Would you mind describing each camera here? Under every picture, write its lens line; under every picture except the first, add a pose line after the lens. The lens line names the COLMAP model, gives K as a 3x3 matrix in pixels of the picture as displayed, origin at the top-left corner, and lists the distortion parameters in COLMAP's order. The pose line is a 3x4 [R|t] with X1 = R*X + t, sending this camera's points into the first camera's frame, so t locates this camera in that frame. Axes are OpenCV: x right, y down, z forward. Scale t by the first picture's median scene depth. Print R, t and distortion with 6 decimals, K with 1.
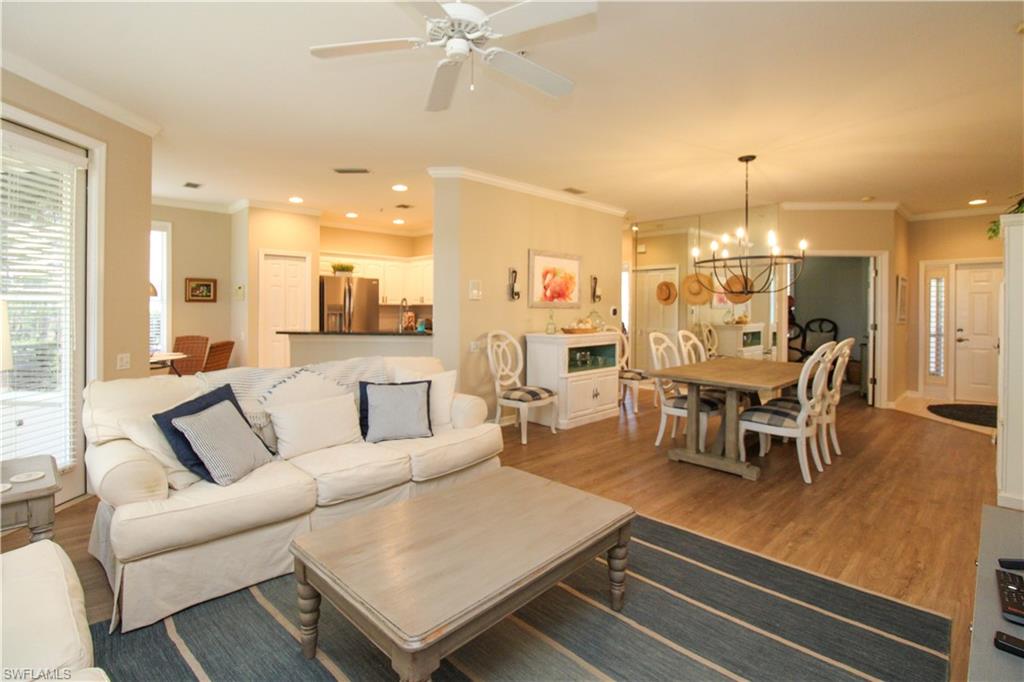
lens RADIAL K [[476.6, 0, 499.2], [0, 476.6, 318.8], [0, 0, 1]] dist [0.001713, -0.008198]
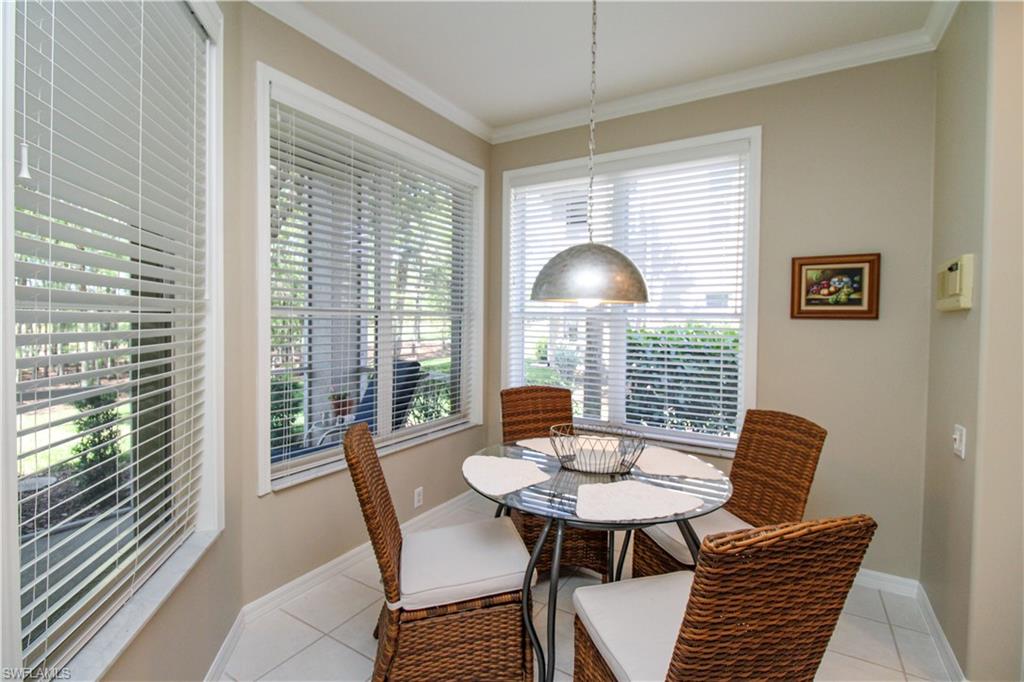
lens RADIAL K [[467.5, 0, 511.7], [0, 467.5, 335.0], [0, 0, 1]] dist [0.006383, -0.009232]
pose [[0.258926, 0.028224, -0.965485, -0.300303], [-0.036849, 0.999134, 0.019326, -0.017971], [0.965194, 0.030574, 0.259741, 0.590629]]
